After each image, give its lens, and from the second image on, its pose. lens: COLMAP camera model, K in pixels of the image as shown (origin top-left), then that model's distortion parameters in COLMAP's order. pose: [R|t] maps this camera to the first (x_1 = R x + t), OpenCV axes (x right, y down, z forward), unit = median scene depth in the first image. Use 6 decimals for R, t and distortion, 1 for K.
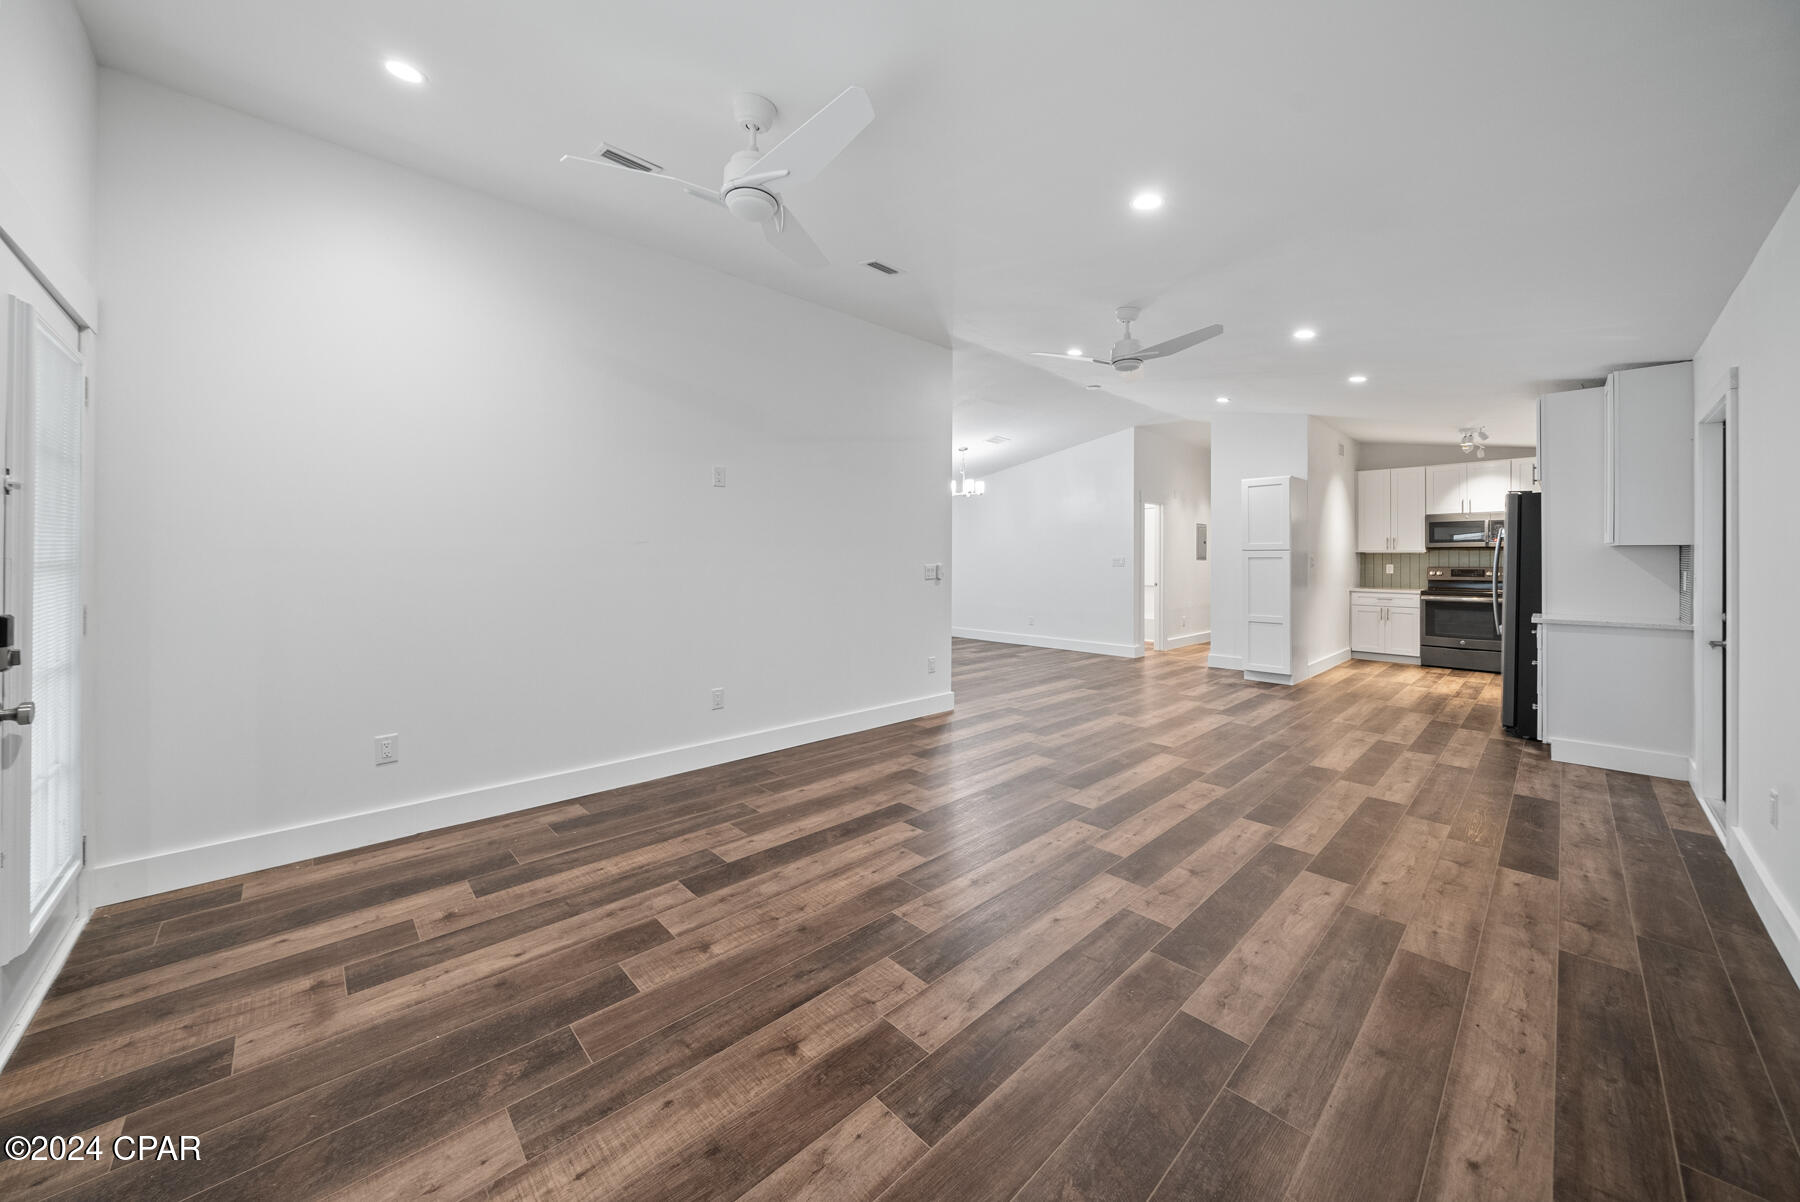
lens RADIAL K [[634.3, 0, 890.2], [0, 634.3, 560.2], [0, 0, 1]] dist [-0.000267, -0.000044]
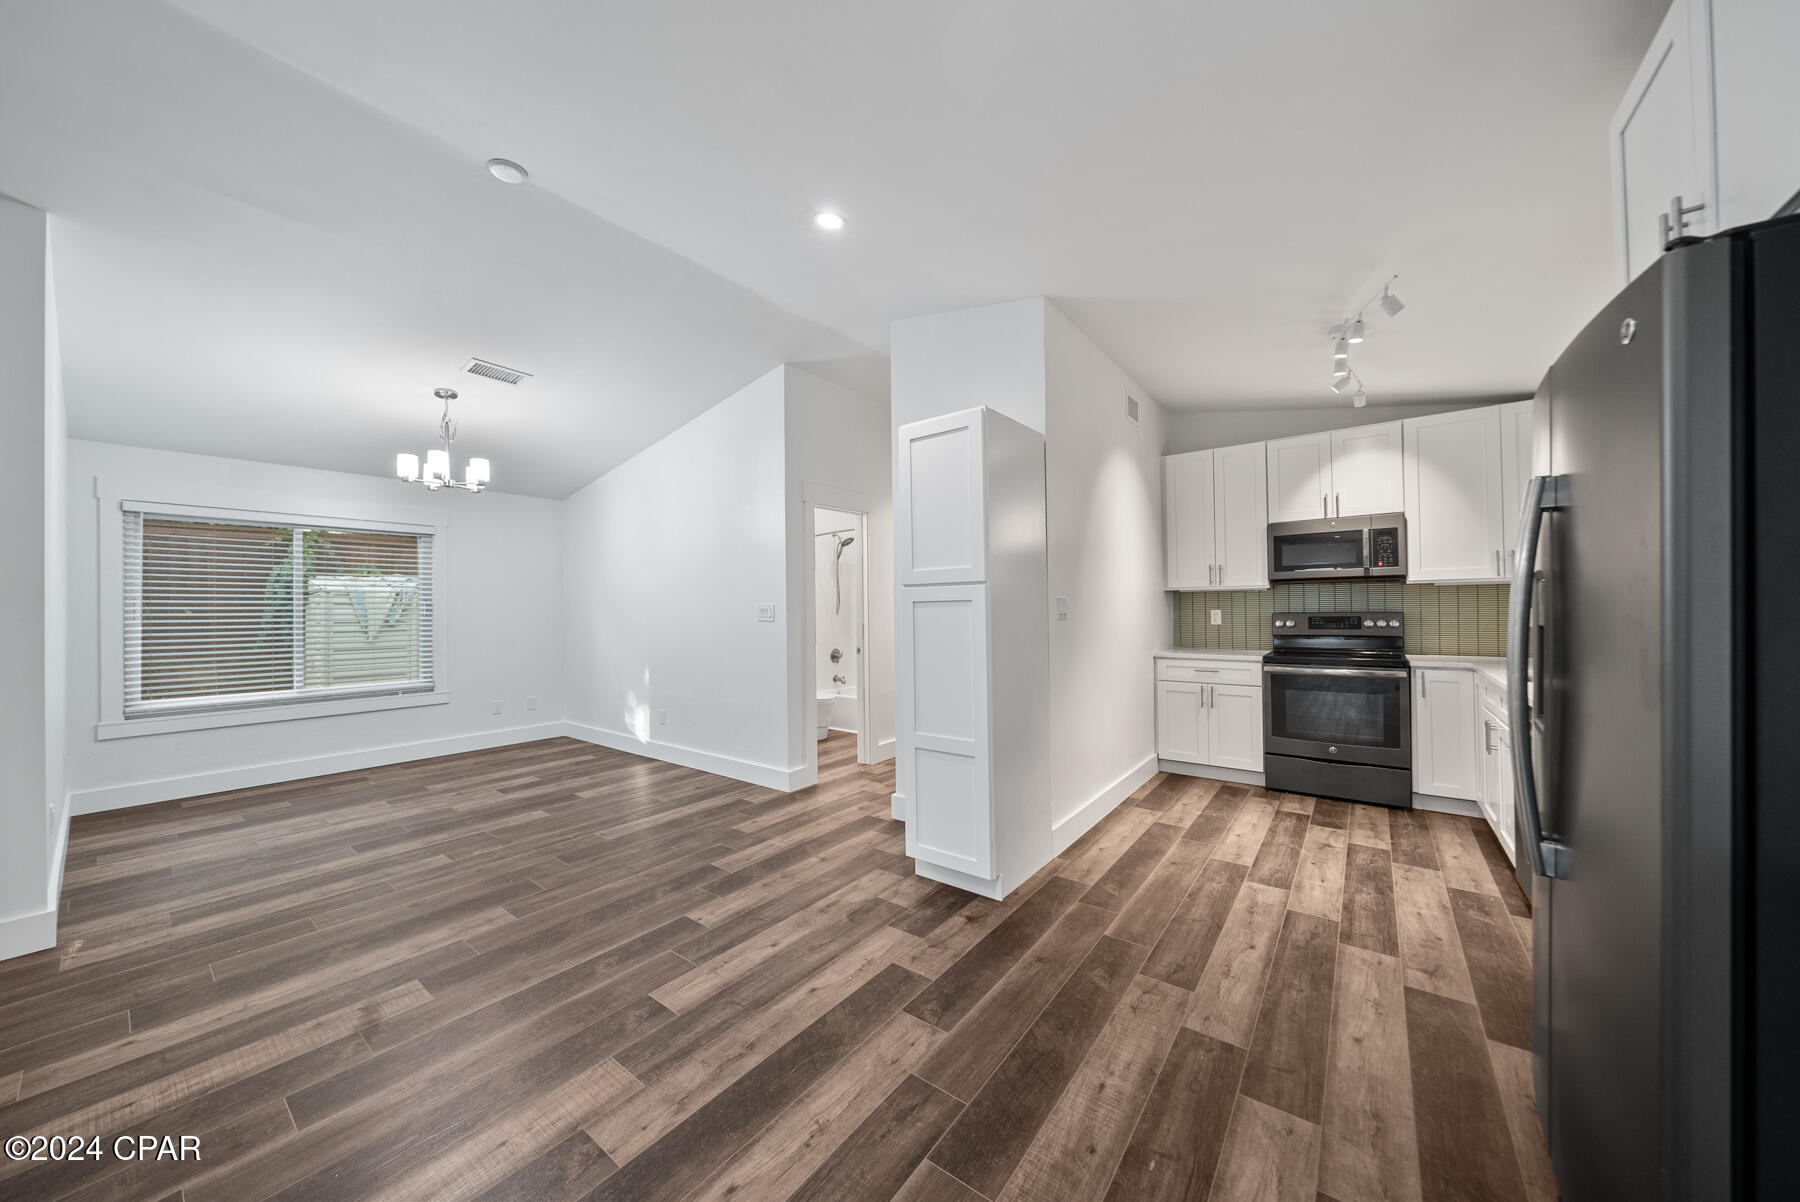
lens RADIAL K [[623.5, 0, 880.6], [0, 623.5, 602.3], [0, 0, 1]] dist [-0.005647, -0.000141]
pose [[0.988589, -0.014597, 0.149932, 0.403970], [0.016136, 0.999829, -0.009054, -0.000106], [-0.149774, 0.011370, 0.988655, 0.486446]]
